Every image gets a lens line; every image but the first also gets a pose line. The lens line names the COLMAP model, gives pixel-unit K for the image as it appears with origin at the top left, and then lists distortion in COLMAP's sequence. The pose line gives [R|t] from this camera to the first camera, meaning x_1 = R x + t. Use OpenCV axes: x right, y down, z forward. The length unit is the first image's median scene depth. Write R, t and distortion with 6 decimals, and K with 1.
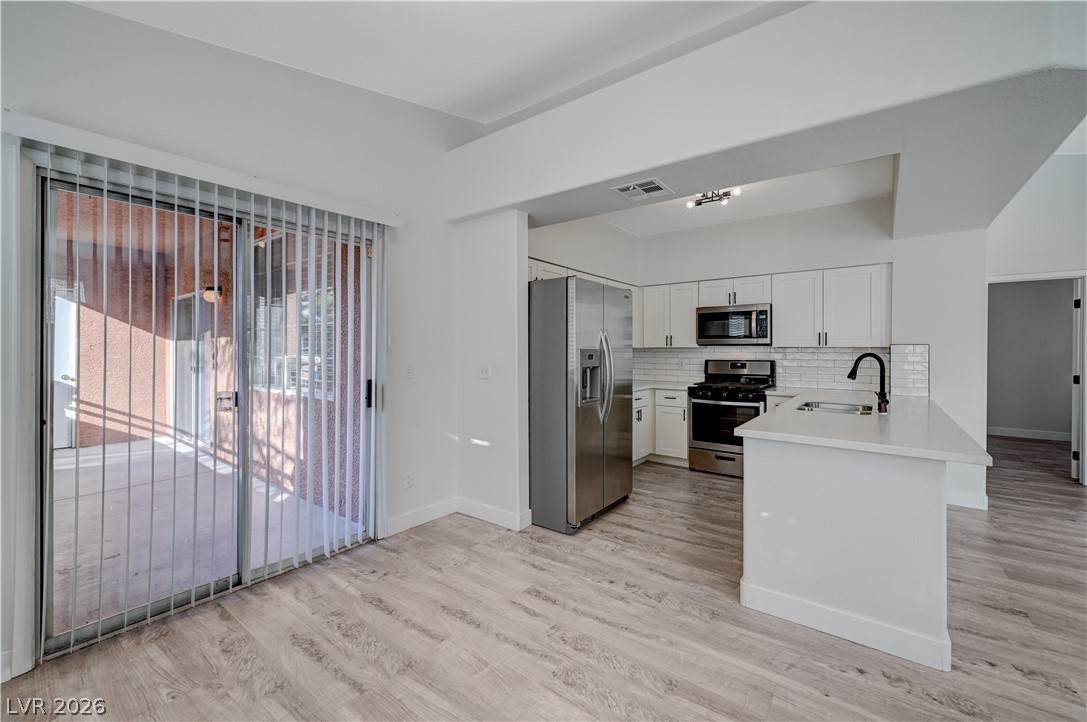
lens RADIAL K [[442.7, 0, 545.3], [0, 442.7, 356.8], [0, 0, 1]] dist [-0.007995, 0.001381]
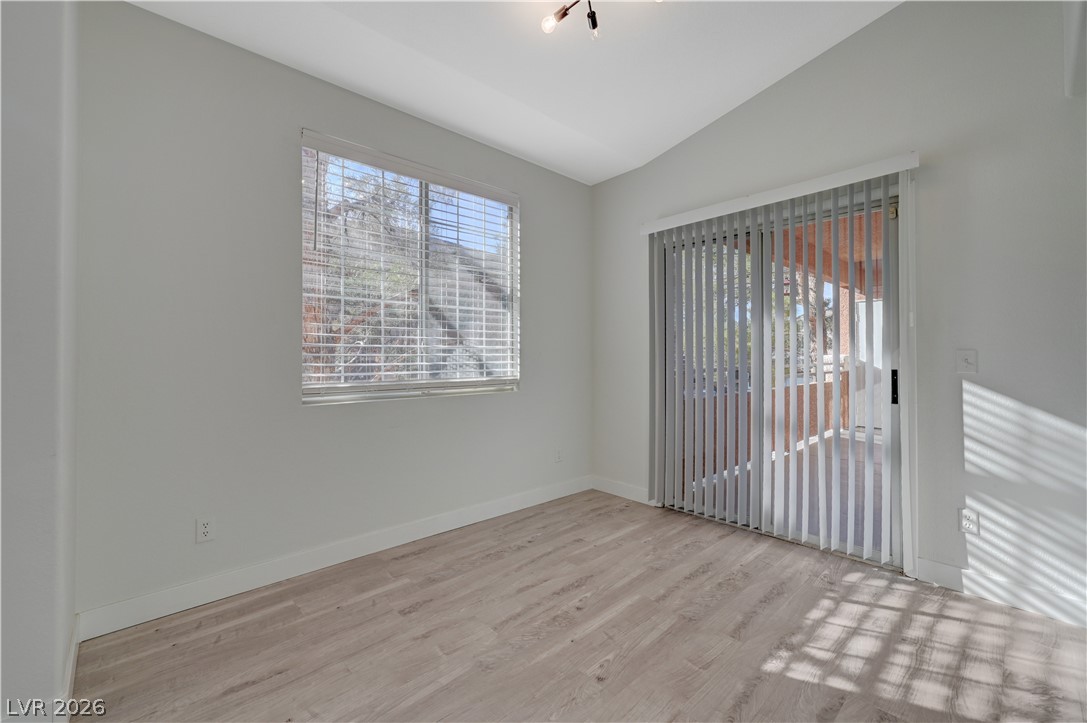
lens RADIAL K [[442.7, 0, 544.5], [0, 442.7, 357.4], [0, 0, 1]] dist [-0.007995, 0.001381]
pose [[-0.191928, -0.000547, -0.981409, 0.779780], [-0.000600, 1.000000, -0.000440, 0.044484], [0.981409, 0.000505, -0.191928, 0.793500]]
